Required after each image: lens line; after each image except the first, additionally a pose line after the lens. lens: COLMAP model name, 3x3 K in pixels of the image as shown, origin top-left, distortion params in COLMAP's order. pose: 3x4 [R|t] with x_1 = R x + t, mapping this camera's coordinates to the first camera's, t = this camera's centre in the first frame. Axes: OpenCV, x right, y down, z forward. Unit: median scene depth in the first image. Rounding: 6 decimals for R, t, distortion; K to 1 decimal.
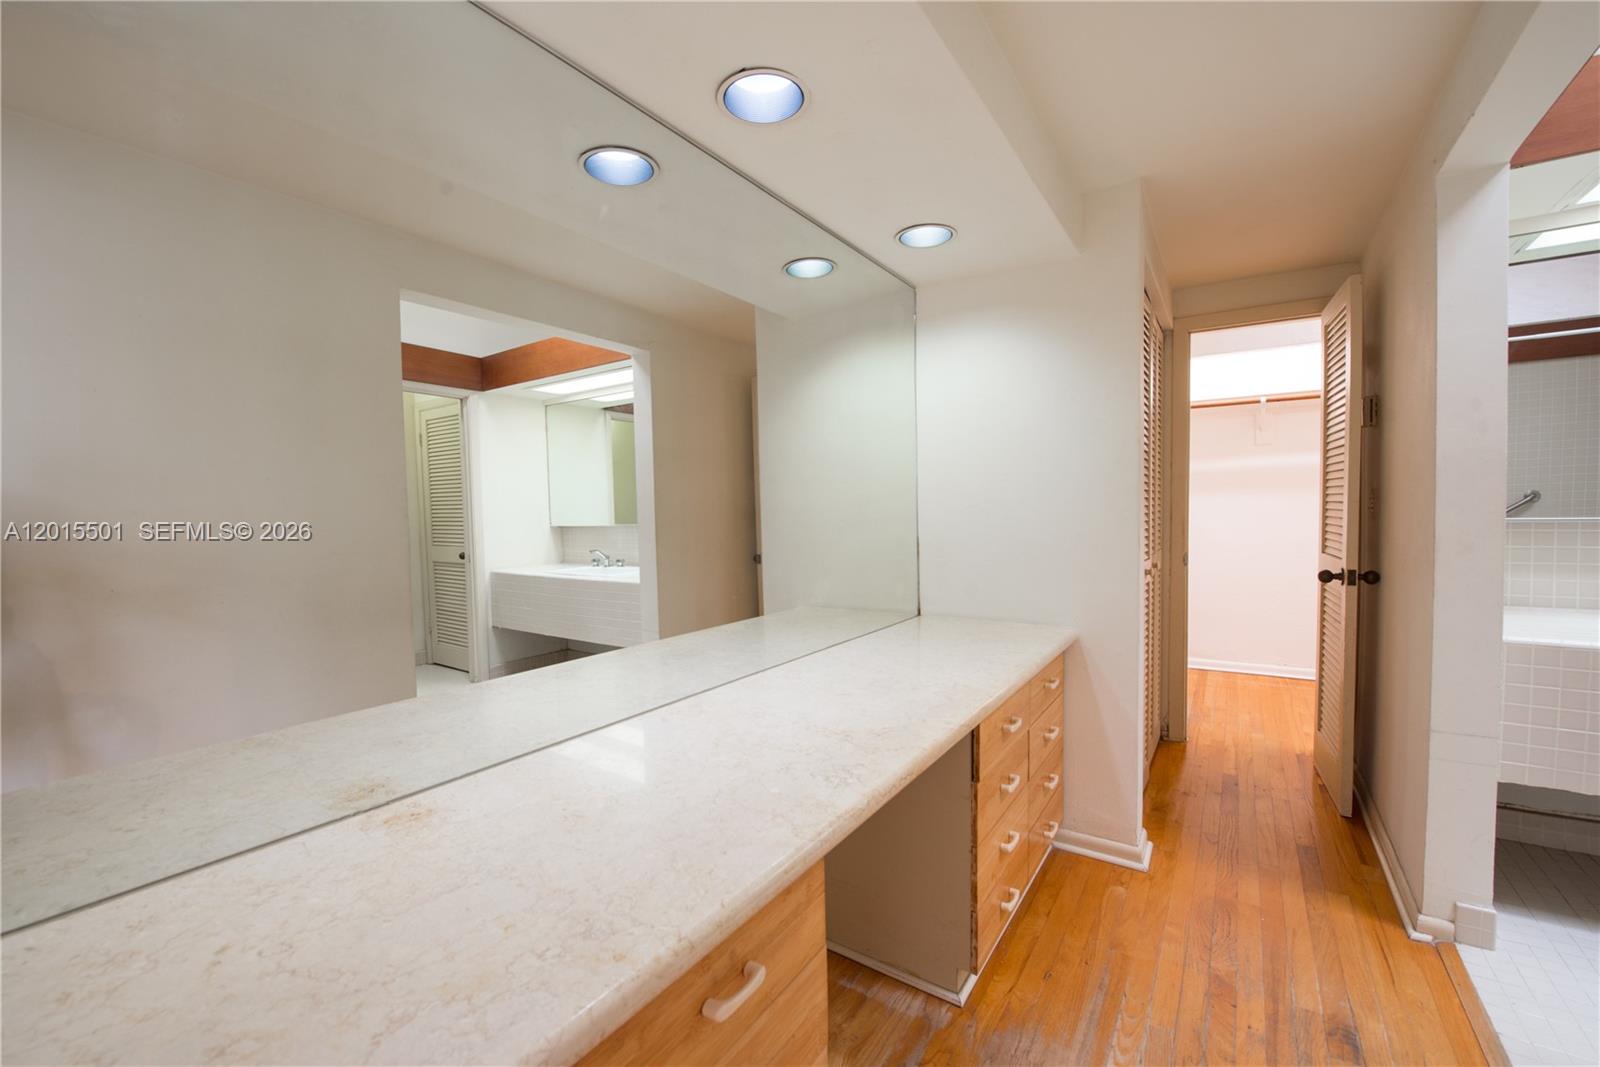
lens RADIAL K [[632.4, 0, 802.6], [0, 632.4, 518.3], [0, 0, 1]] dist [-0.025945, -0.000061]
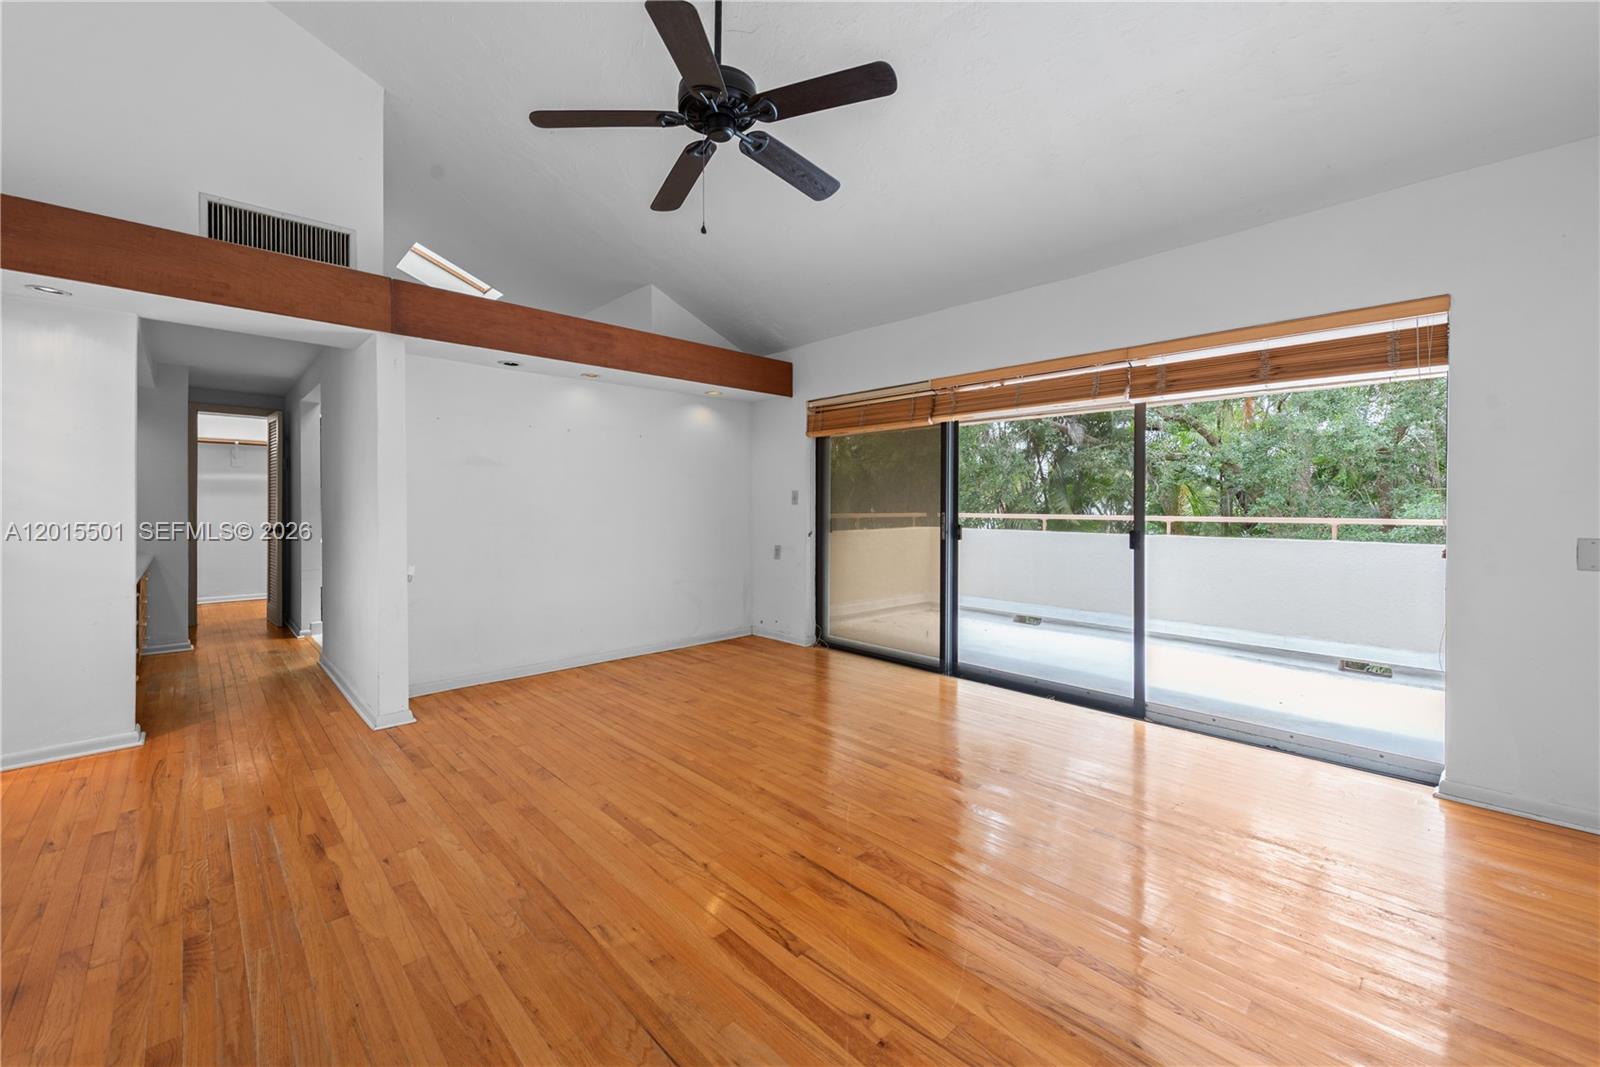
lens RADIAL K [[651.2, 0, 795.8], [0, 651.2, 495.6], [0, 0, 1]] dist [0.002612, -0.000101]
pose [[0.200234, -0.000962, 0.979748, -0.981342], [0.001657, 0.999998, 0.000643, -0.025995], [-0.979747, 0.001495, 0.200235, -1.206390]]
